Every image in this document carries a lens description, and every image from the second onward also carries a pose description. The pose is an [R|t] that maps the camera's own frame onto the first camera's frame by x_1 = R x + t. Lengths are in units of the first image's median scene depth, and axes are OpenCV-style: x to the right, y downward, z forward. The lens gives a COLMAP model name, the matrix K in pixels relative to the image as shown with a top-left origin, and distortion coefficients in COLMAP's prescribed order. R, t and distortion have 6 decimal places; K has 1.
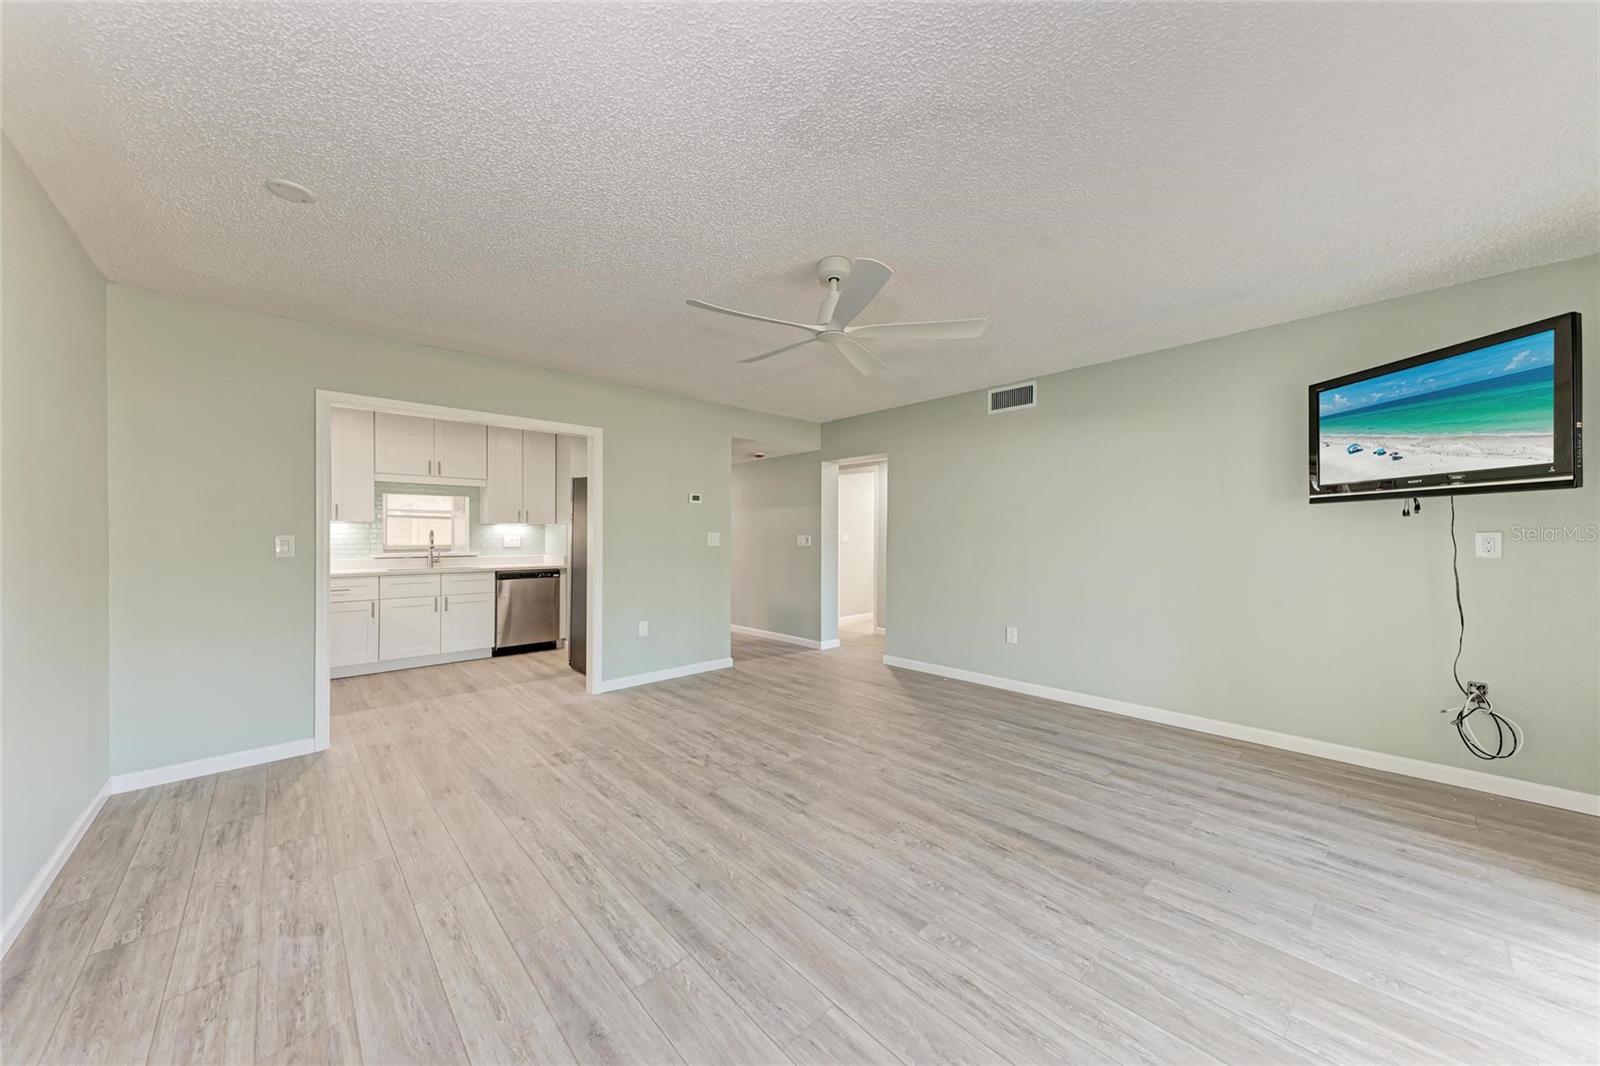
lens RADIAL K [[552.0, 0, 796.5], [0, 552.0, 541.4], [0, 0, 1]] dist [0.009908, -0.002056]
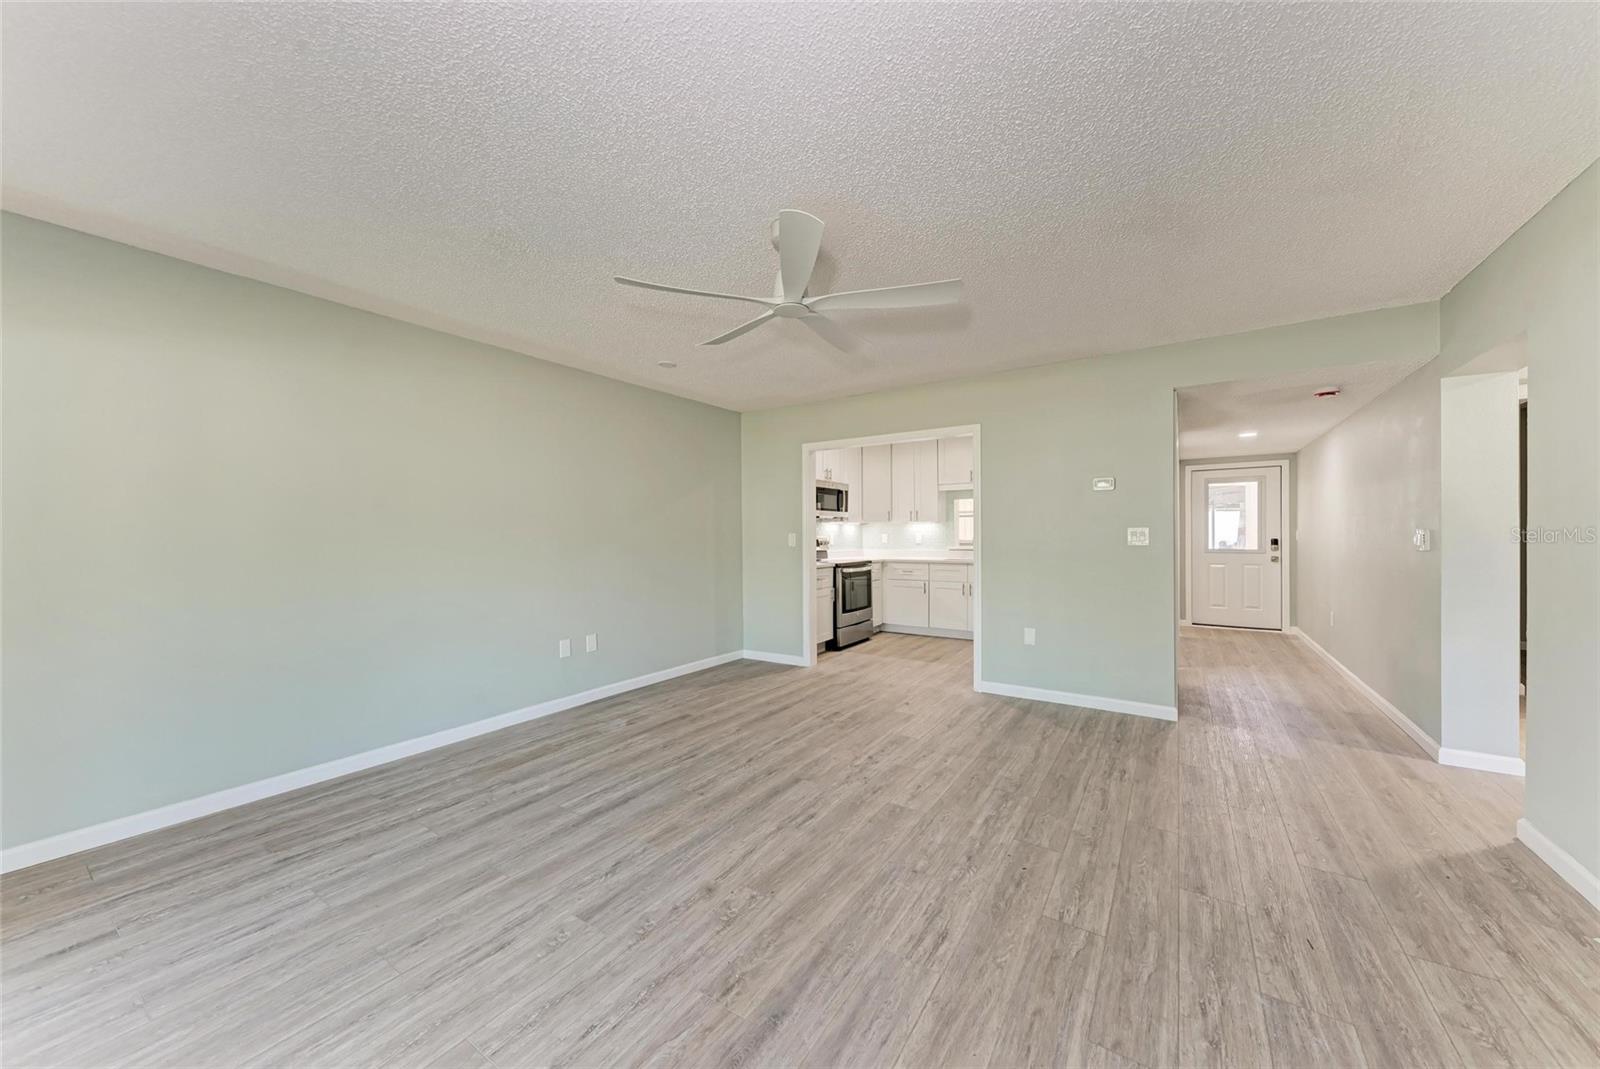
lens RADIAL K [[552.0, 0, 812.8], [0, 552.0, 535.5], [0, 0, 1]] dist [0.009908, -0.002056]
pose [[0.243773, 0.003209, -0.969827, 0.812154], [-0.002628, 0.999993, 0.002648, -0.011821], [0.969829, 0.001904, 0.243780, 0.710882]]
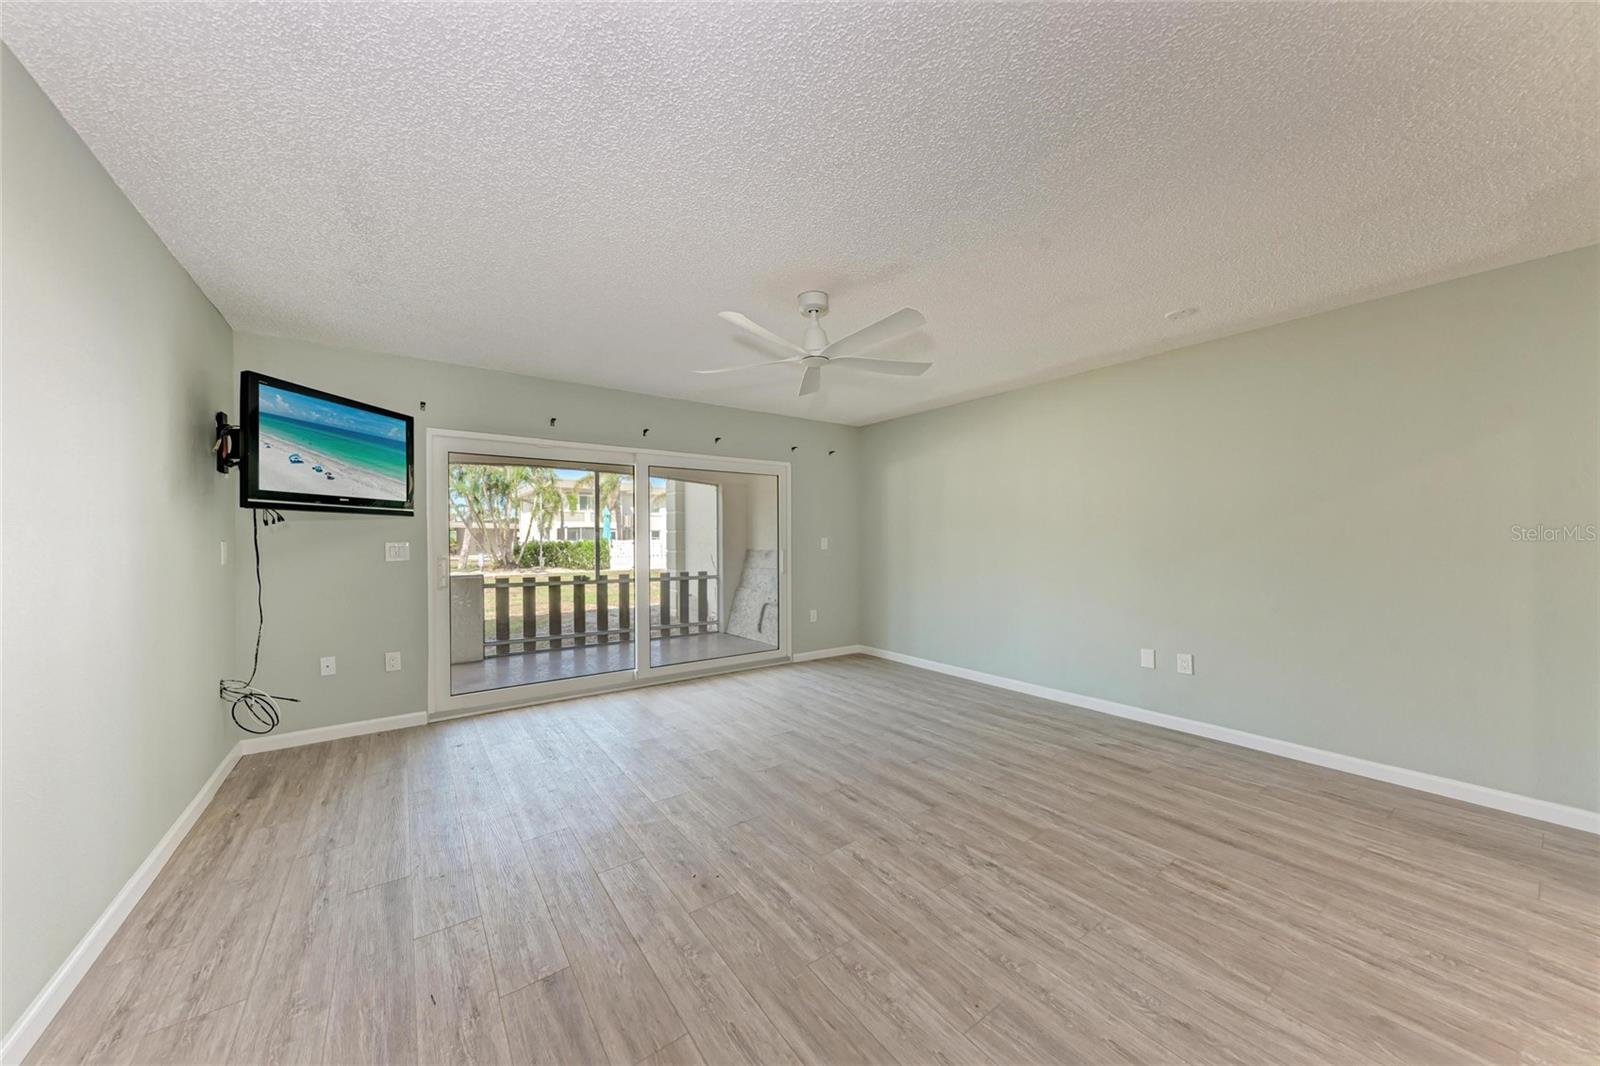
lens RADIAL K [[552.0, 0, 805.2], [0, 552.0, 543.7], [0, 0, 1]] dist [0.009908, -0.002056]
pose [[-0.993819, 0.004755, 0.110915, -0.036943], [0.006861, 0.999803, 0.018620, -0.022907], [-0.110804, 0.019266, -0.993655, 1.837159]]
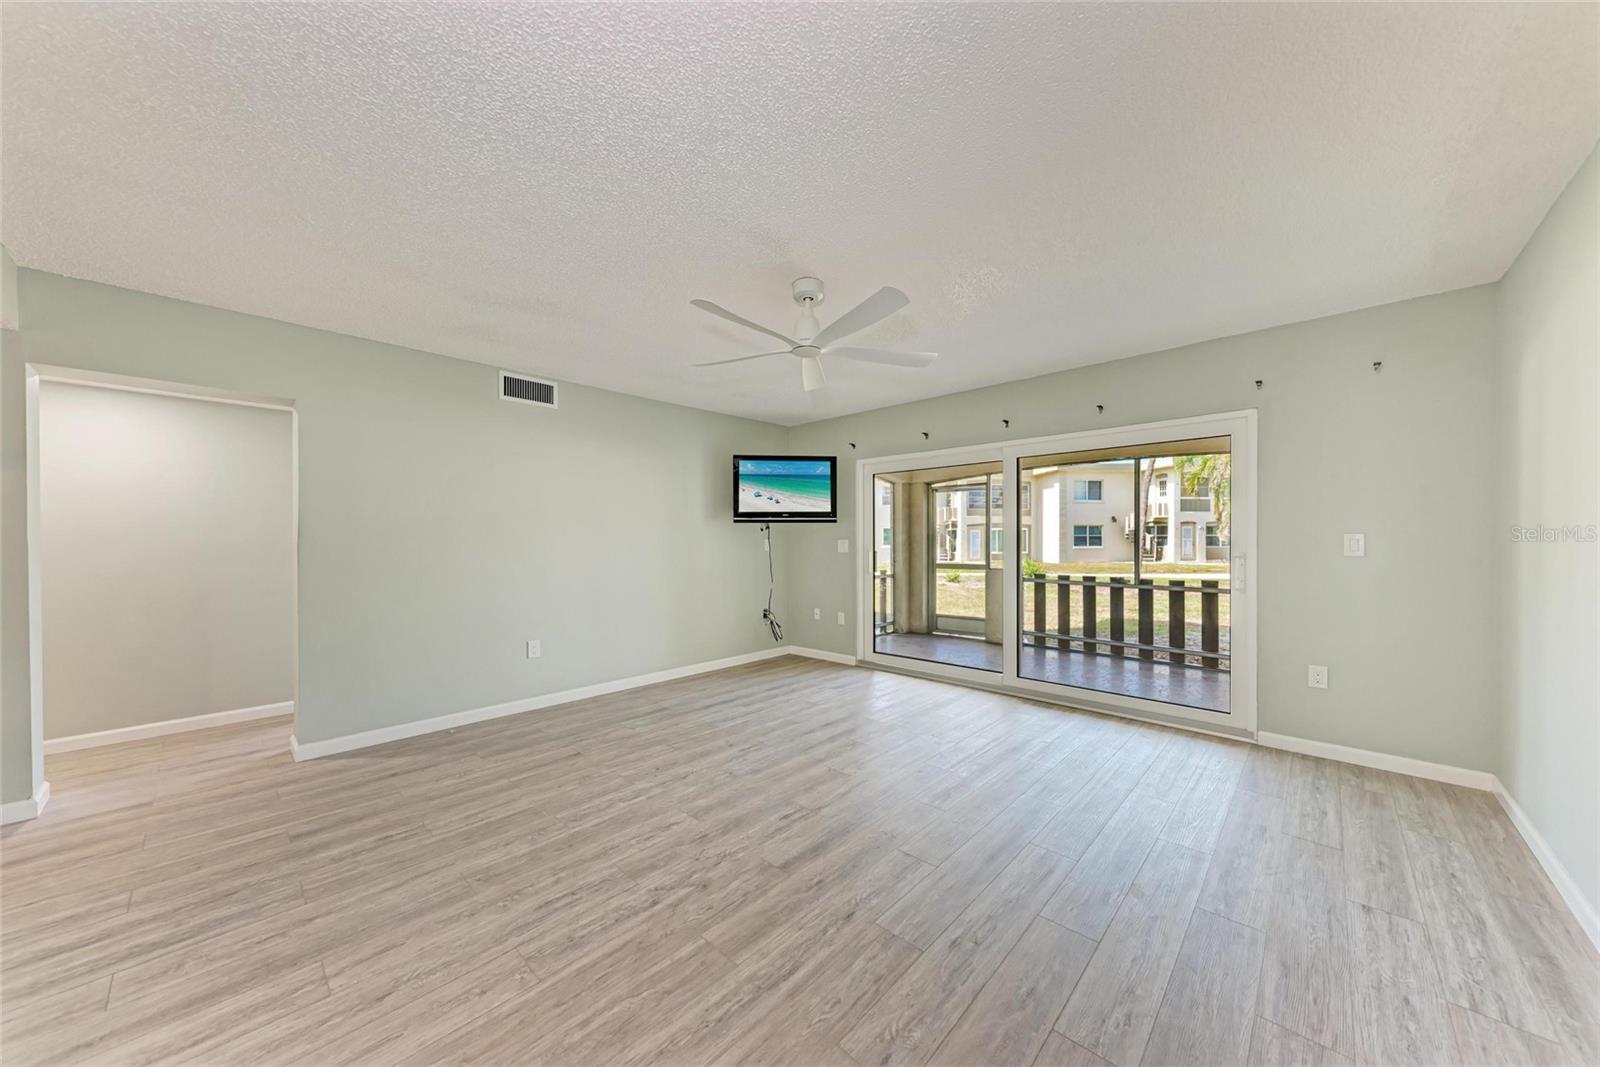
lens RADIAL K [[552.0, 0, 805.4], [0, 552.0, 559.0], [0, 0, 1]] dist [0.009908, -0.002056]
pose [[-0.076273, -0.033058, 0.996539, -0.861669], [0.012378, 0.999342, 0.034098, -0.010278], [-0.997010, 0.014936, -0.075814, 0.945445]]
